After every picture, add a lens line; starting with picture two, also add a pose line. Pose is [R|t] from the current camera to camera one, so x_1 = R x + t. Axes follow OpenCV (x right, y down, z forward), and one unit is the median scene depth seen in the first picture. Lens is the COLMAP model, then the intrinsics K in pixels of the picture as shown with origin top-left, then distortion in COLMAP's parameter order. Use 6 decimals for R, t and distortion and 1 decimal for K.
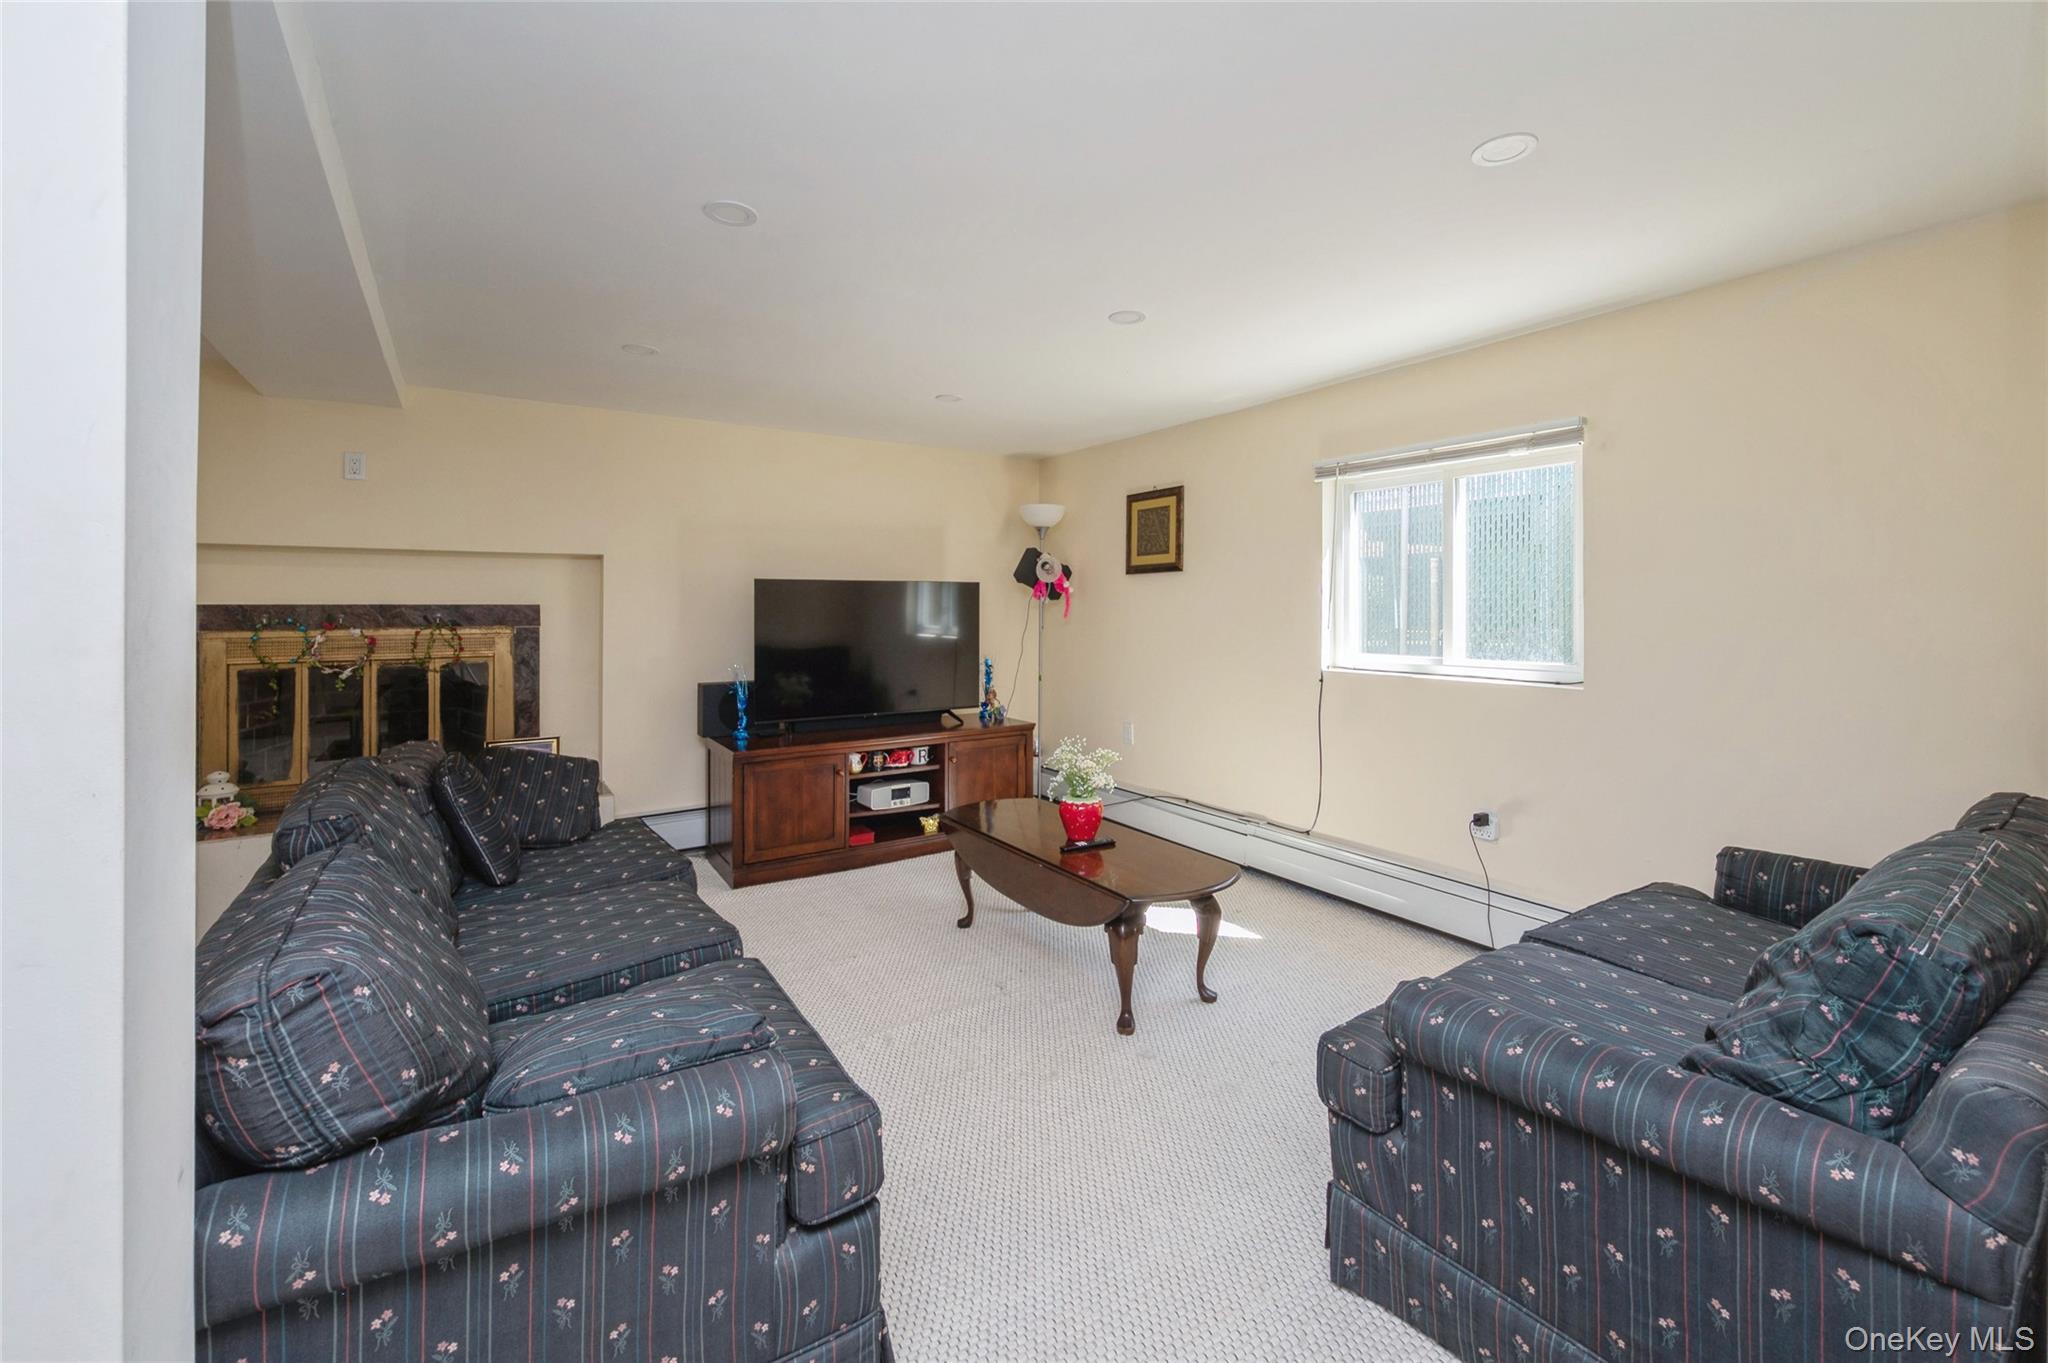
lens RADIAL K [[845.8, 0, 1035.4], [0, 845.8, 593.6], [0, 0, 1]] dist [-0.000254, -0.000282]
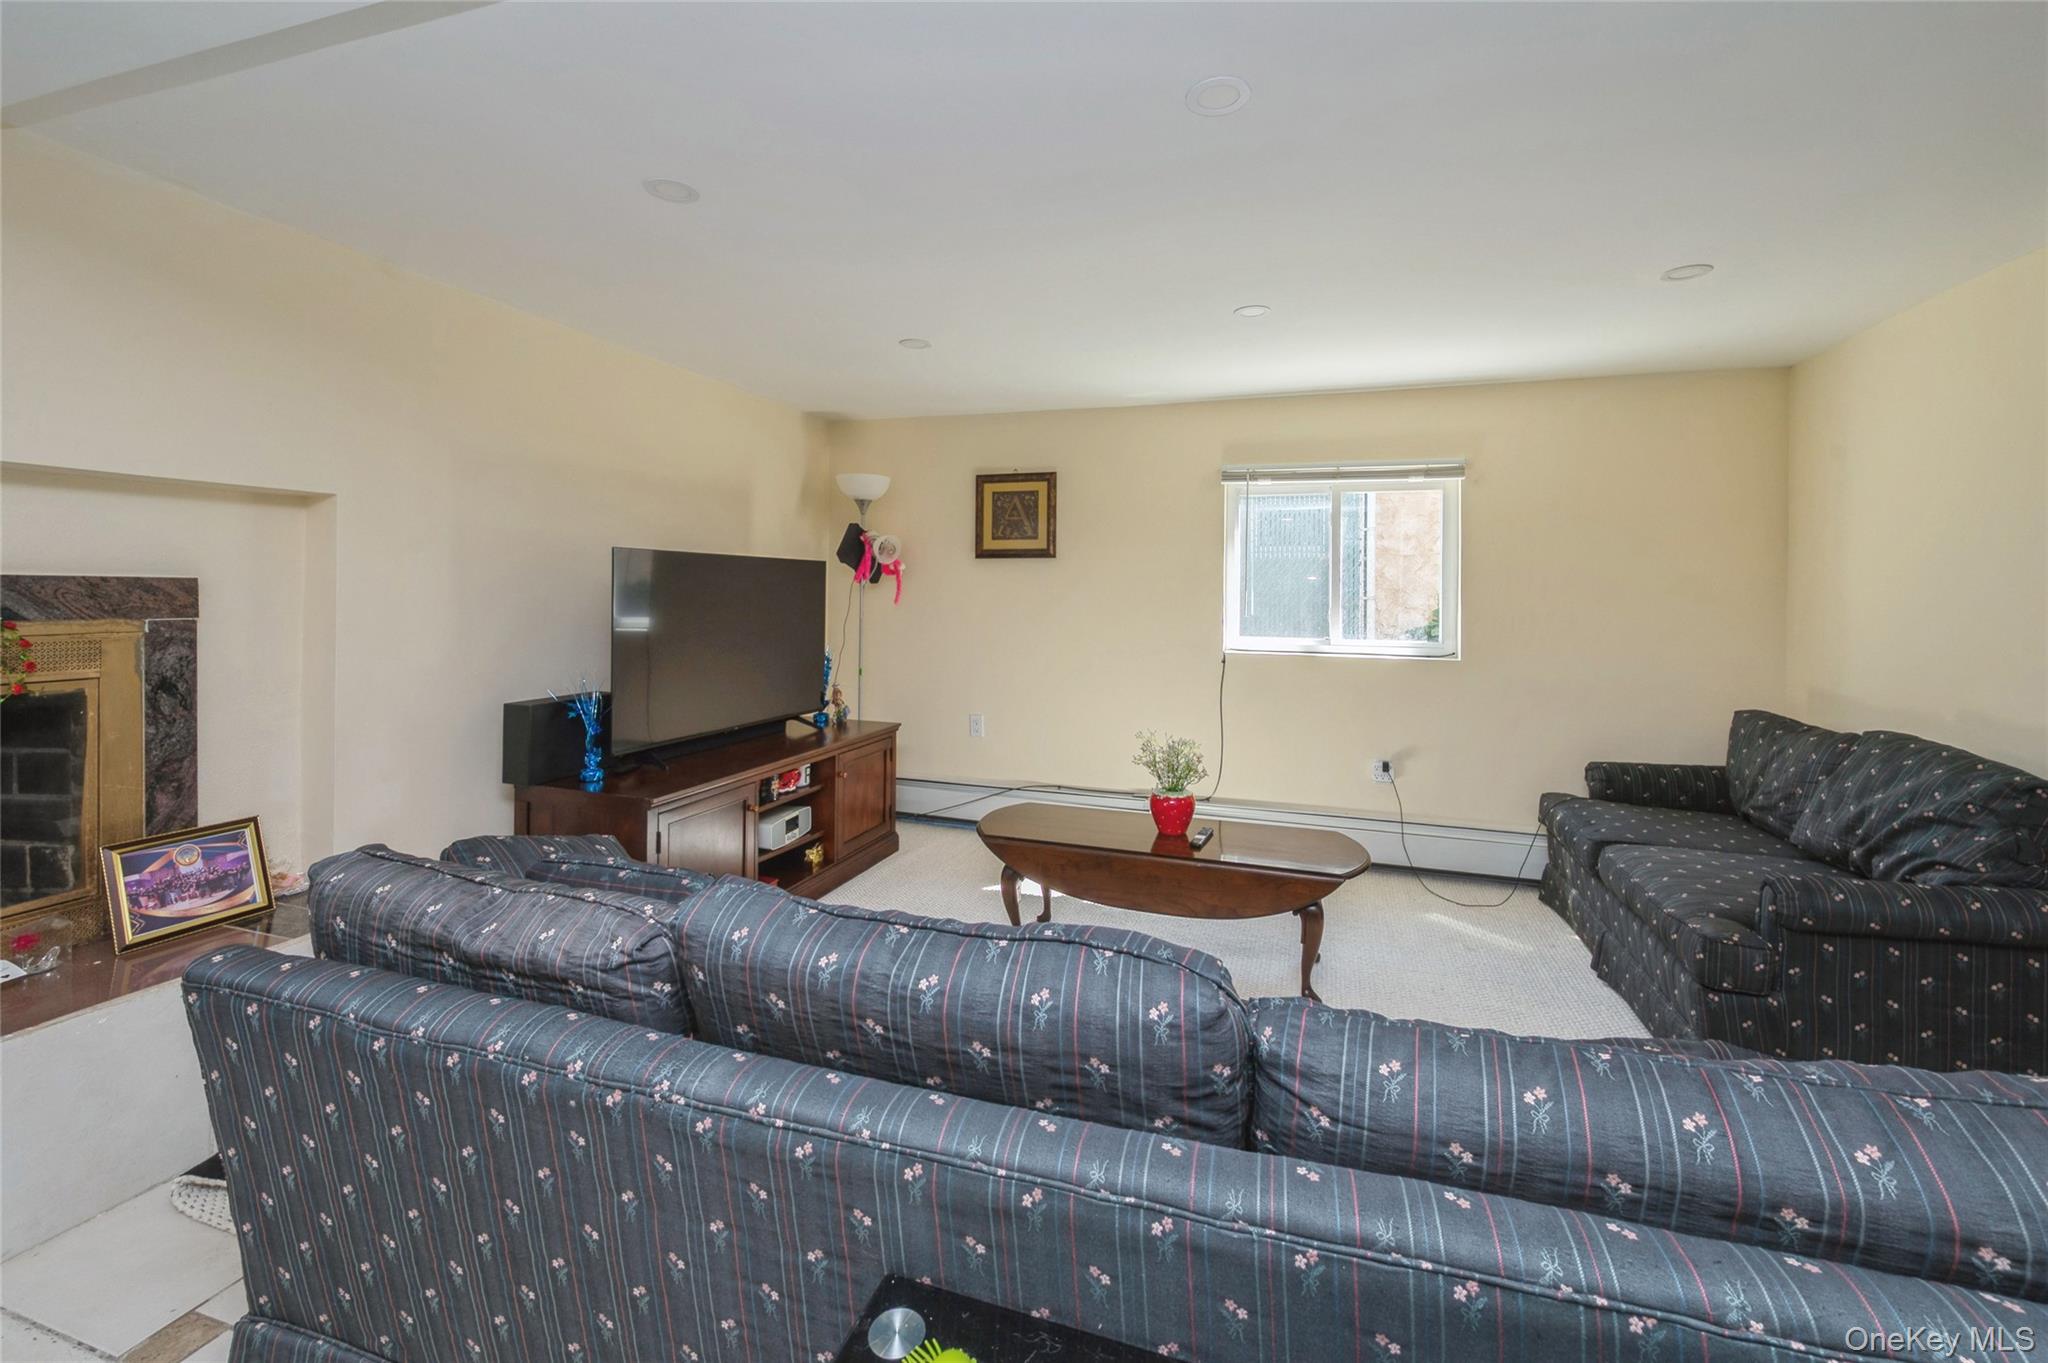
lens RADIAL K [[845.8, 0, 1035.4], [0, 845.8, 593.6], [0, 0, 1]] dist [-0.000254, -0.000282]
pose [[0.785211, 0.010980, 0.619131, -0.470163], [-0.023886, 0.999636, 0.012565, 0.003431], [-0.618768, -0.024655, 0.785187, 0.236050]]
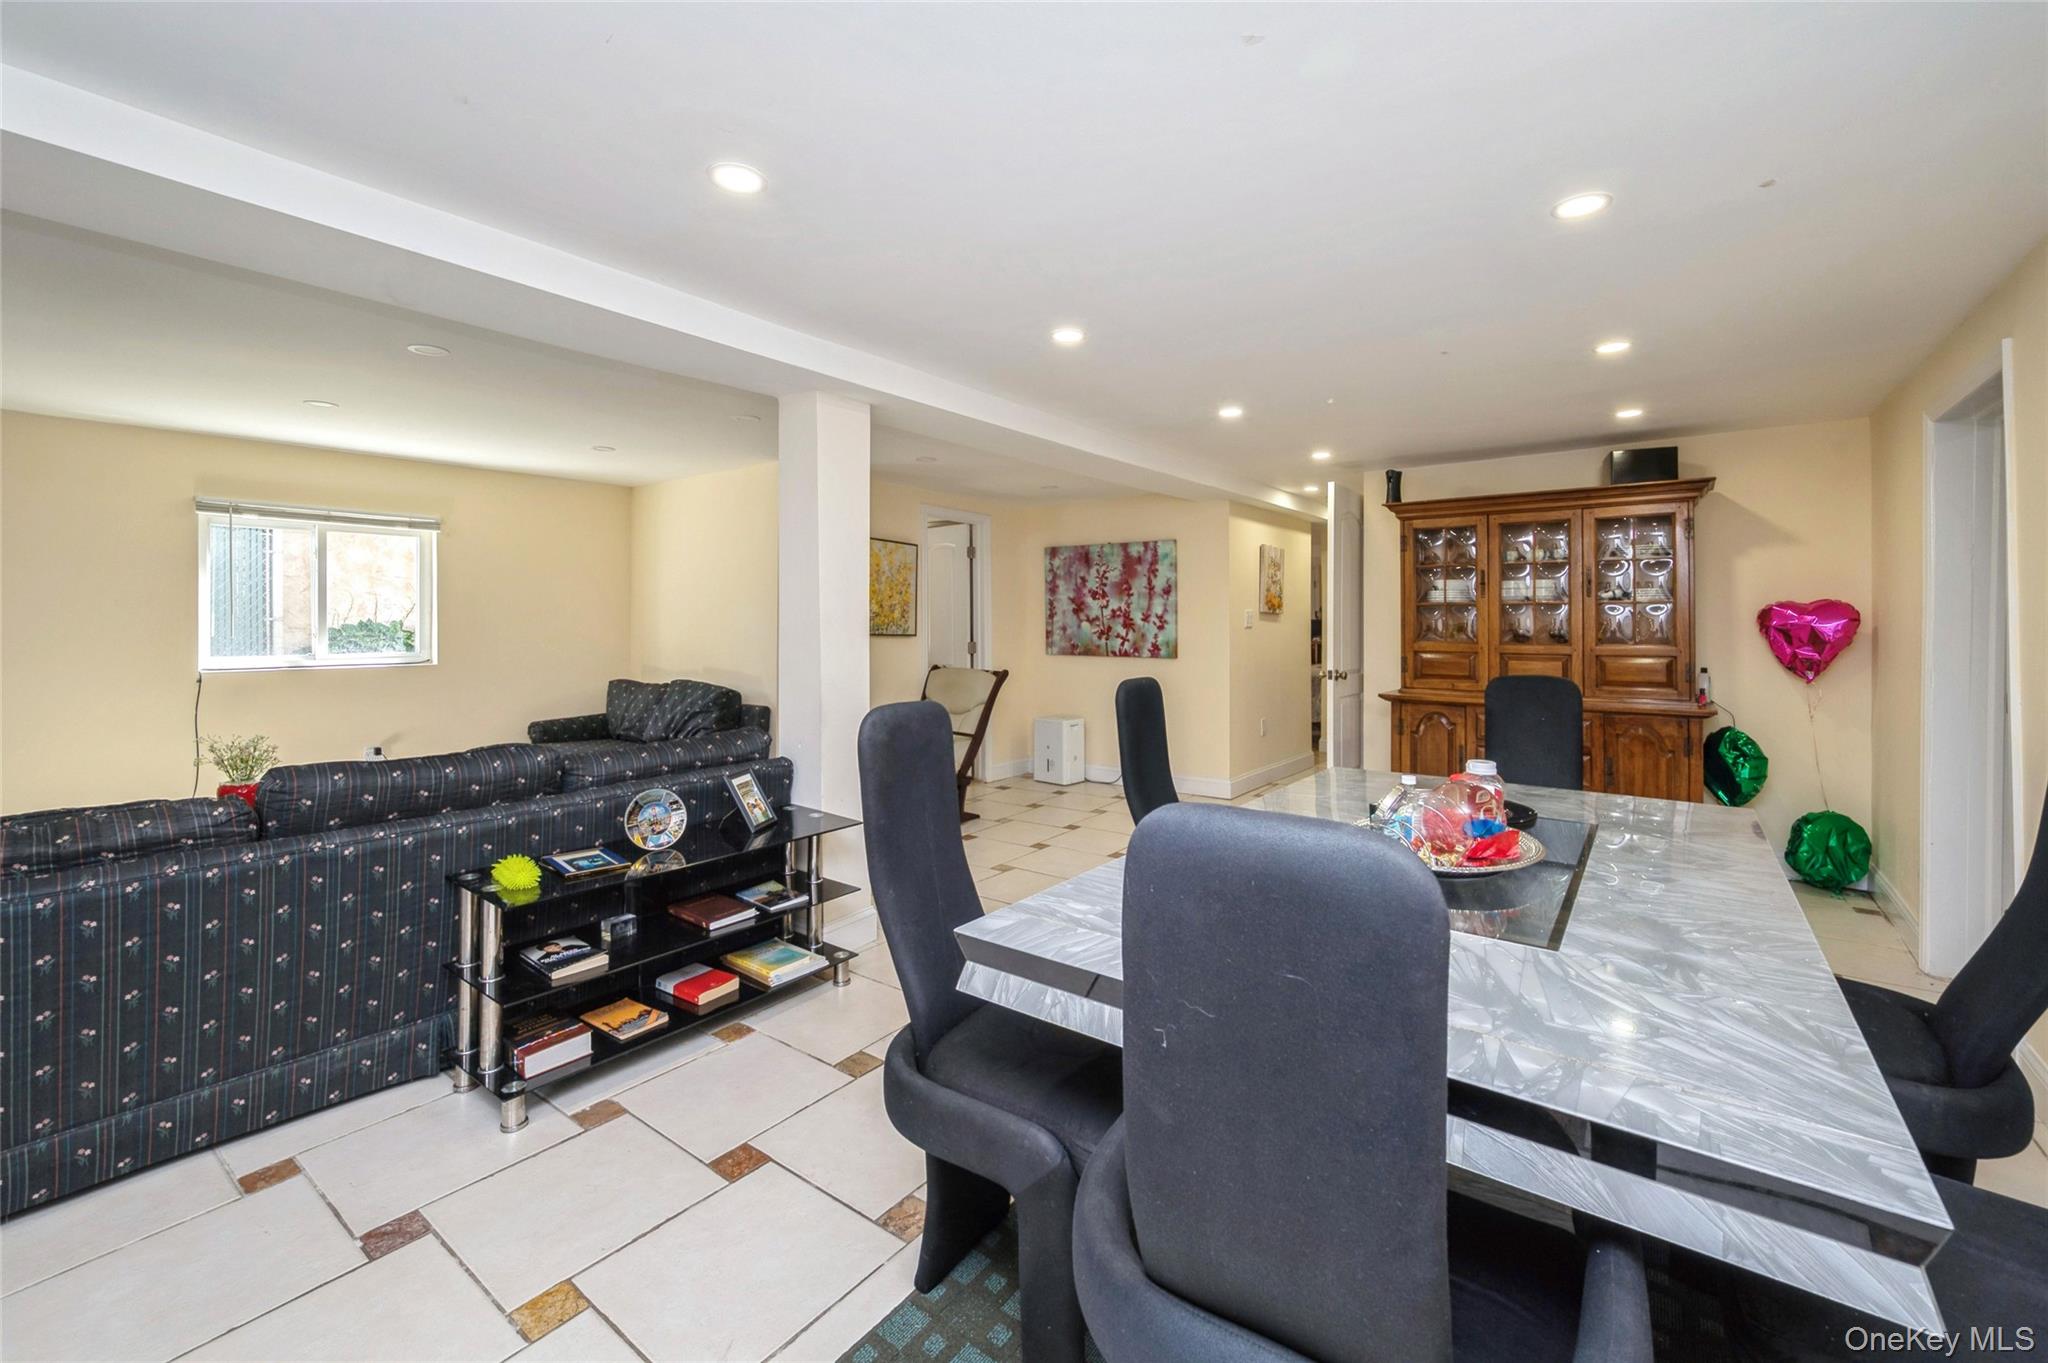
lens RADIAL K [[833.9, 0, 1042.8], [0, 833.9, 625.8], [0, 0, 1]] dist [-0.000290, -0.000509]
pose [[-0.330594, -0.006874, 0.943748, -0.990320], [-0.018104, 0.999836, 0.000940, 0.001943], [-0.943599, -0.016775, -0.330664, 0.230786]]
